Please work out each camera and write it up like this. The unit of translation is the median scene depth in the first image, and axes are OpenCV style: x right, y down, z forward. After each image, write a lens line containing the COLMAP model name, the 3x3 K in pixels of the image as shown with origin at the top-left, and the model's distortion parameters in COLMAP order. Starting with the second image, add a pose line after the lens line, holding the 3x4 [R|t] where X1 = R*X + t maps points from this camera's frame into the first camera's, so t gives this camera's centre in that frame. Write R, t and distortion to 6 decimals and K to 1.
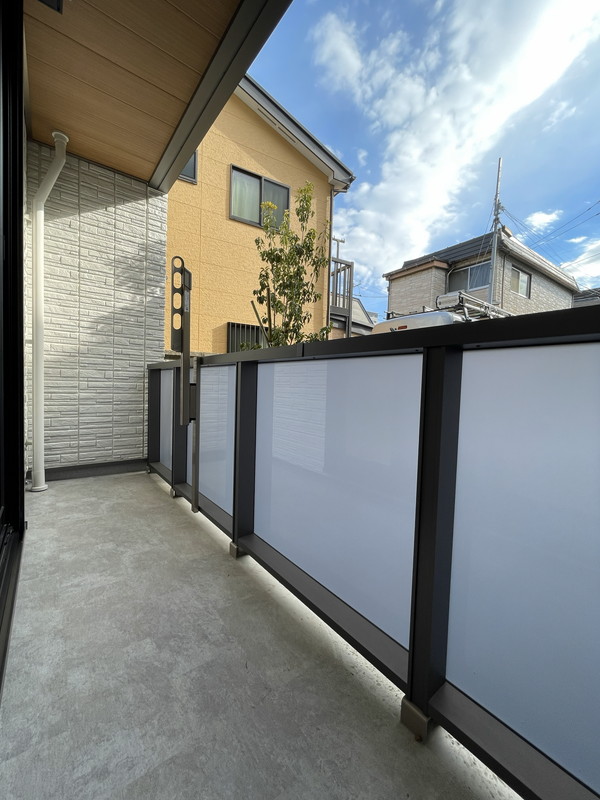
lens RADIAL K [[323.0, 0, 300.0], [0, 323.0, 400.0], [0, 0, 1]] dist [-0.003109, -0.000329]
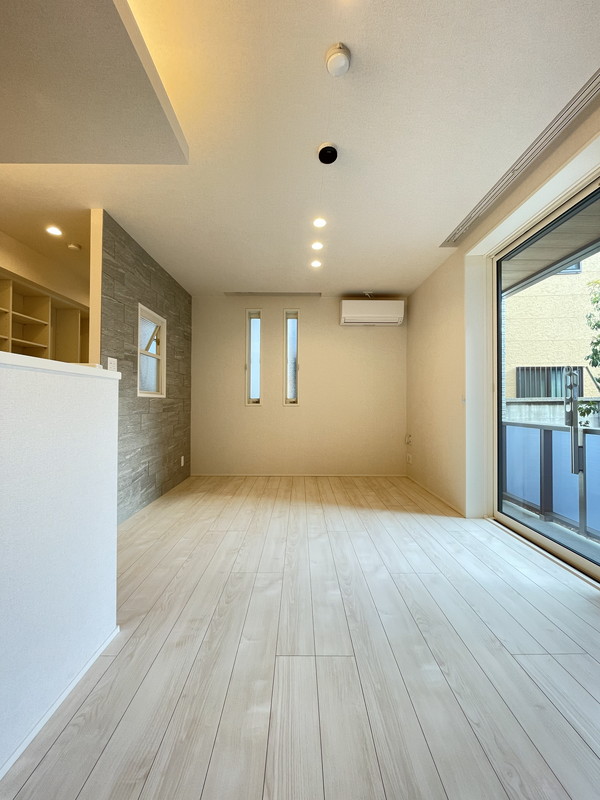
lens RADIAL K [[323.0, 0, 300.0], [0, 323.0, 400.0], [0, 0, 1]] dist [-0.003109, -0.000329]
pose [[0.793610, -0.036137, -0.607352, -0.266574], [-0.004755, 0.997836, -0.065583, -0.095447], [0.608408, 0.054935, 0.791721, -0.586842]]
